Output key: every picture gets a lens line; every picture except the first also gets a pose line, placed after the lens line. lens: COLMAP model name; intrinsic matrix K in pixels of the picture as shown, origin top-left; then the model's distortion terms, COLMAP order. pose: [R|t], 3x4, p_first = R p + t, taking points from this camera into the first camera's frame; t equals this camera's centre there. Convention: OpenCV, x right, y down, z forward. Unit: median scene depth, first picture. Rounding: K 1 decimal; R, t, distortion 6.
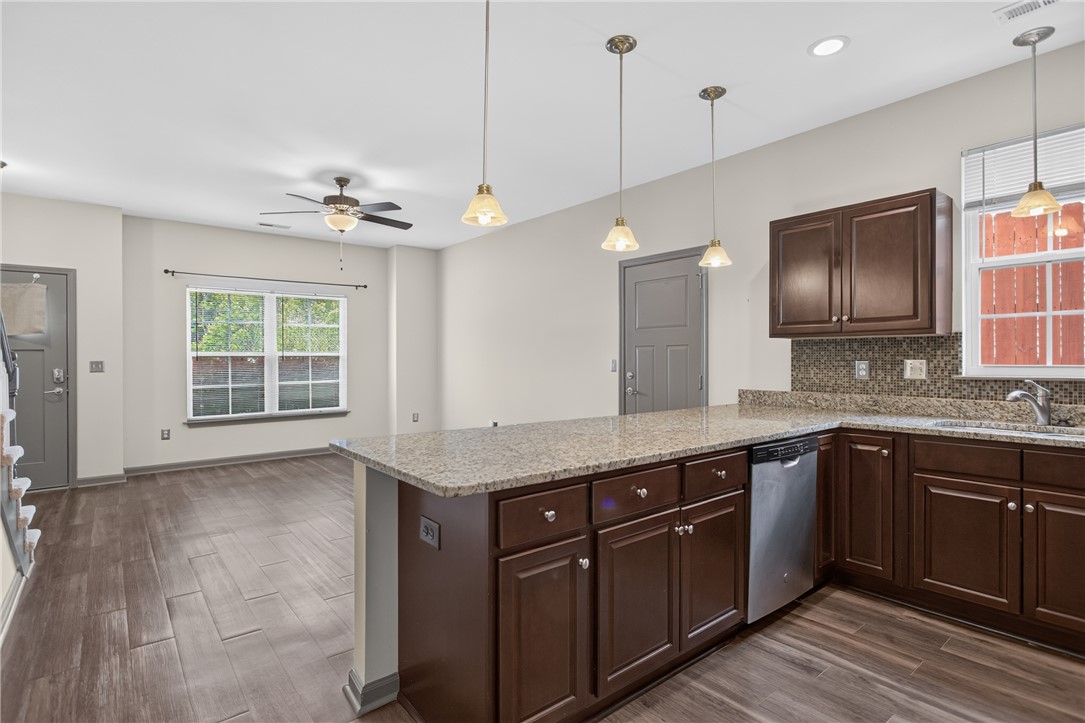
lens RADIAL K [[540.7, 0, 541.2], [0, 540.7, 358.5], [0, 0, 1]] dist [-0.010870, 0.006773]
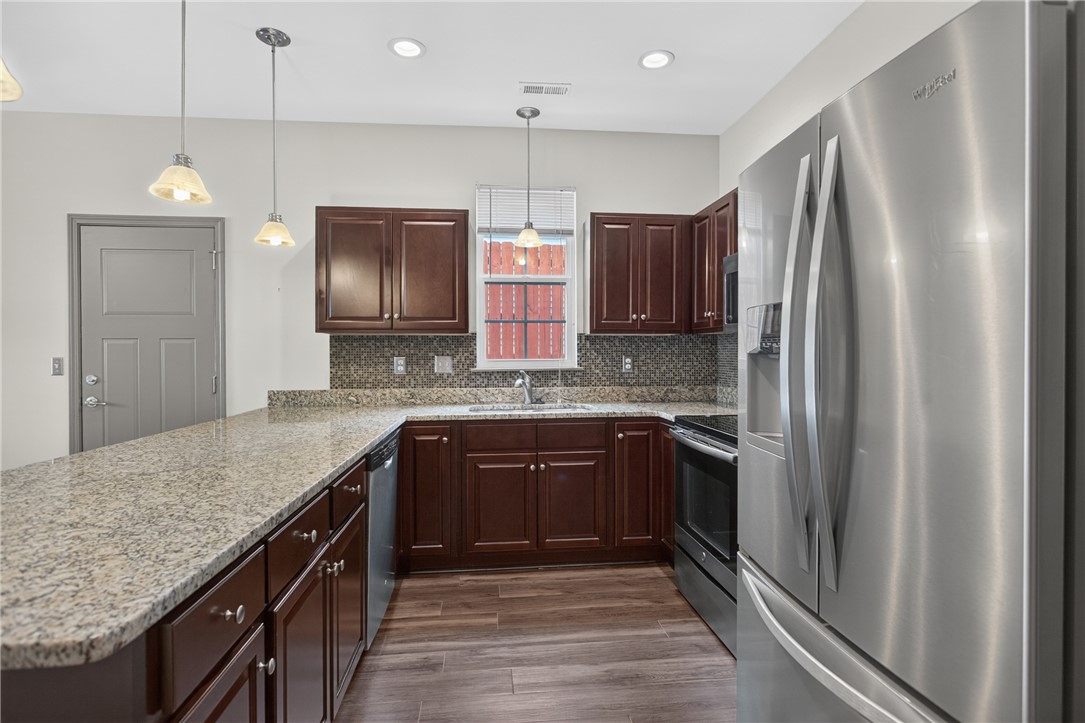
lens RADIAL K [[540.7, 0, 540.0], [0, 540.7, 356.2], [0, 0, 1]] dist [-0.010870, 0.006773]
pose [[0.553539, -0.004368, 0.832812, -0.129877], [0.003339, 0.999990, 0.003025, 0.000450], [-0.832817, 0.001106, 0.553548, 0.166913]]
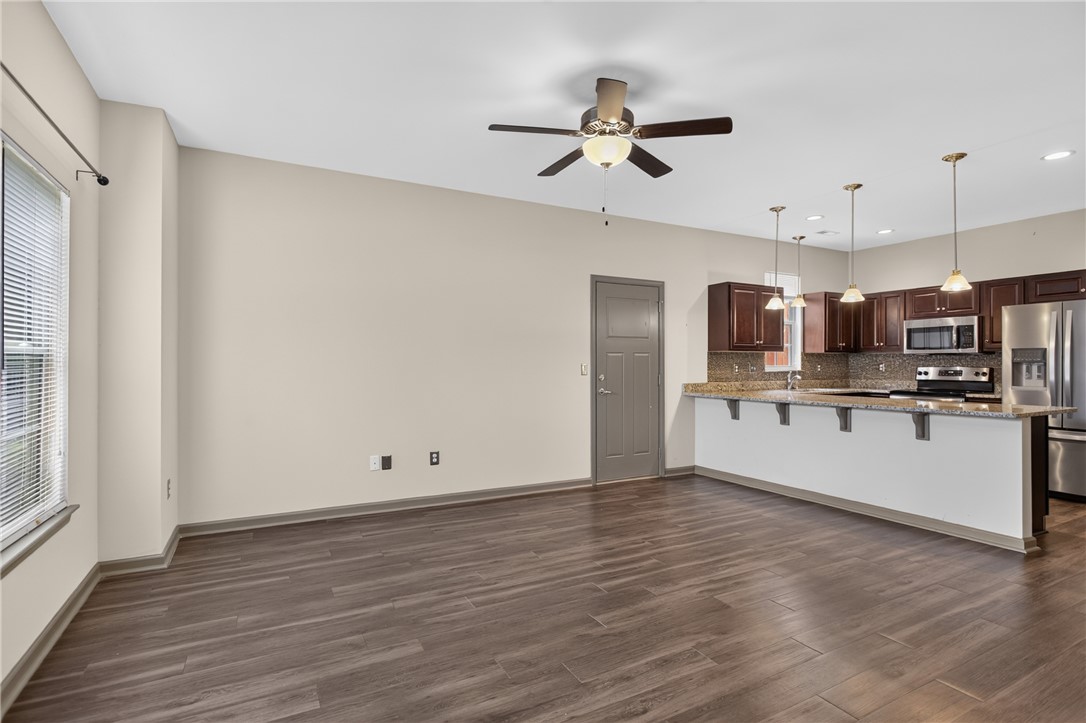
lens RADIAL K [[541.2, 0, 539.0], [0, 541.2, 363.5], [0, 0, 1]] dist [-0.010870, 0.006773]
pose [[0.185250, 0.000641, 0.982691, -1.316046], [0.001371, 0.999999, -0.000911, 0.002539], [-0.982690, 0.001516, 0.185249, 1.238945]]
